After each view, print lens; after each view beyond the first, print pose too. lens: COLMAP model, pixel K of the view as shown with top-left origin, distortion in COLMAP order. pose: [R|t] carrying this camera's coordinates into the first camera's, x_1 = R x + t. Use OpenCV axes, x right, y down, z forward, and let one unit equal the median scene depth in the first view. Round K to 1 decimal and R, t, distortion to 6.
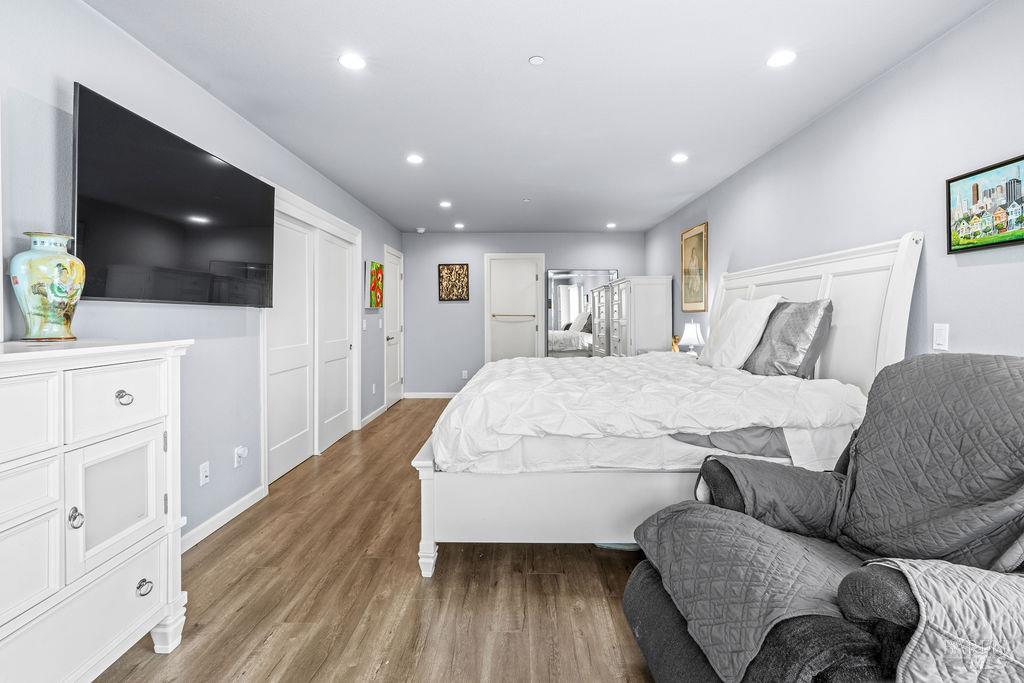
lens RADIAL K [[478.4, 0, 514.0], [0, 478.4, 305.4], [0, 0, 1]] dist [-0.002389, -0.000213]
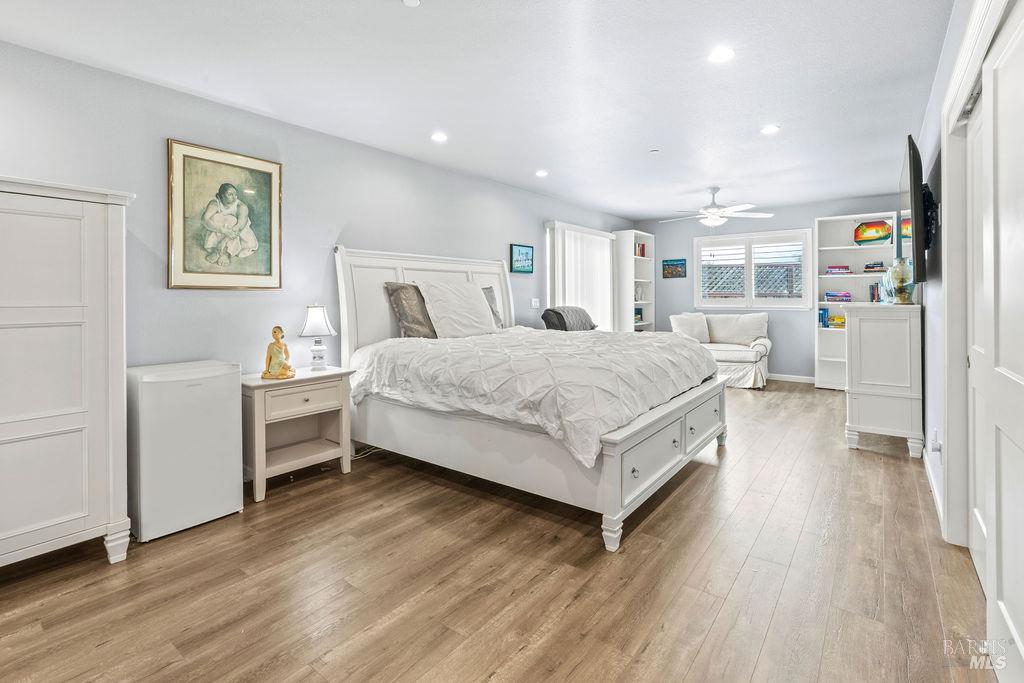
lens RADIAL K [[478.4, 0, 514.0], [0, 478.4, 305.4], [0, 0, 1]] dist [-0.002389, -0.000213]
pose [[-0.795123, -0.002752, 0.606442, -0.701244], [-0.005041, 0.999985, -0.002073, 0.080867], [-0.606427, -0.004705, -0.795125, 3.157920]]
